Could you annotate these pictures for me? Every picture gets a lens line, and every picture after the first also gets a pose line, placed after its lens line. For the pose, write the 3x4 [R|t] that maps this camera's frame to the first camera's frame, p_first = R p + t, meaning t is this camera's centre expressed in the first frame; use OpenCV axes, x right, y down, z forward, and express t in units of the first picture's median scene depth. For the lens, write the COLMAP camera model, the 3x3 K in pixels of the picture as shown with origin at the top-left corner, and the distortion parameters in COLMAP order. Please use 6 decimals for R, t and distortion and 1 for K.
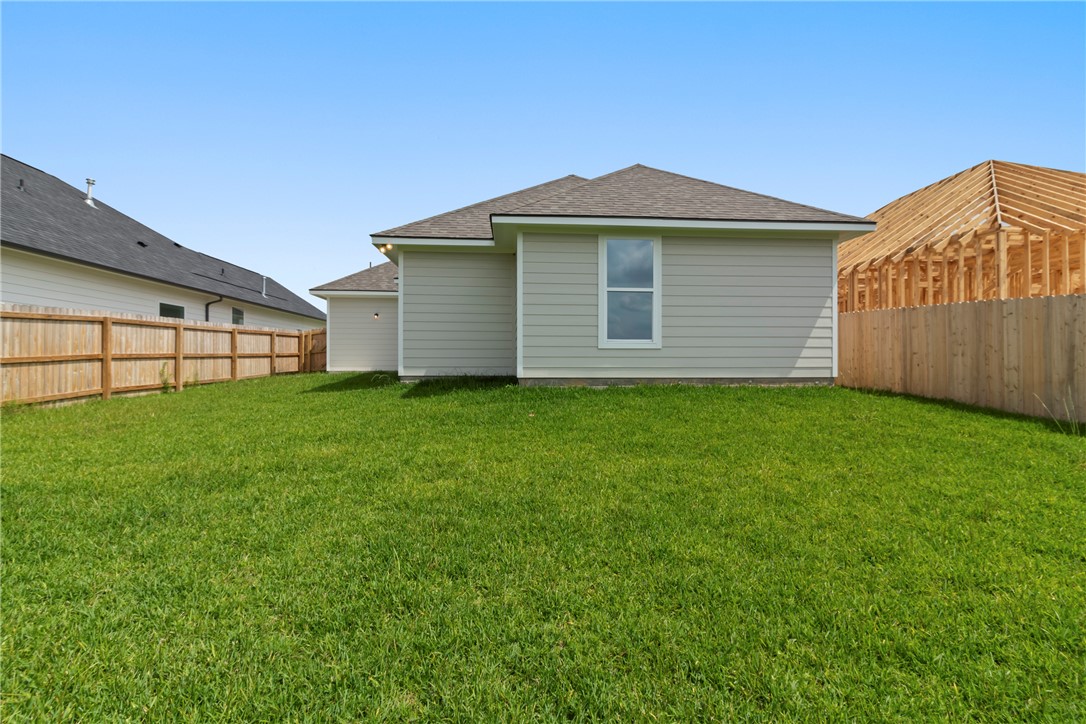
lens RADIAL K [[508.0, 0, 543.0], [0, 508.0, 359.5], [0, 0, 1]] dist [0.002677, 0.000460]
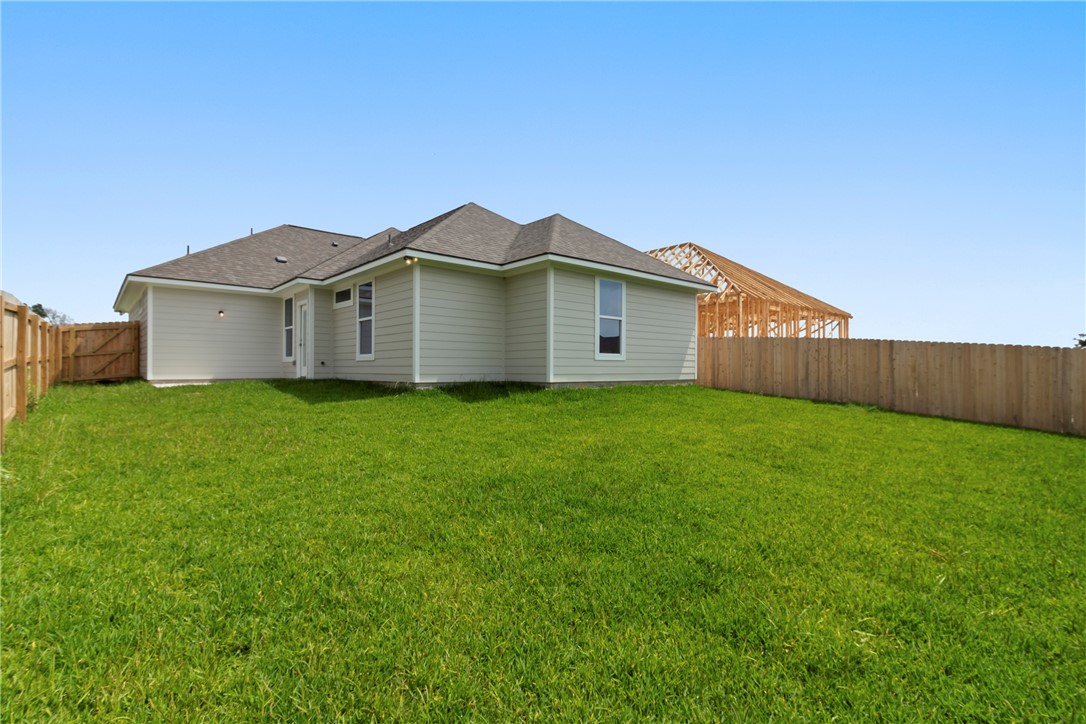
lens RADIAL K [[508.0, 0, 547.0], [0, 508.0, 367.5], [0, 0, 1]] dist [0.002677, 0.000460]
pose [[0.795027, 0.002494, 0.606569, -0.807141], [-0.005964, 0.999975, 0.003705, -0.005703], [-0.606545, -0.006563, 0.795022, 0.002322]]
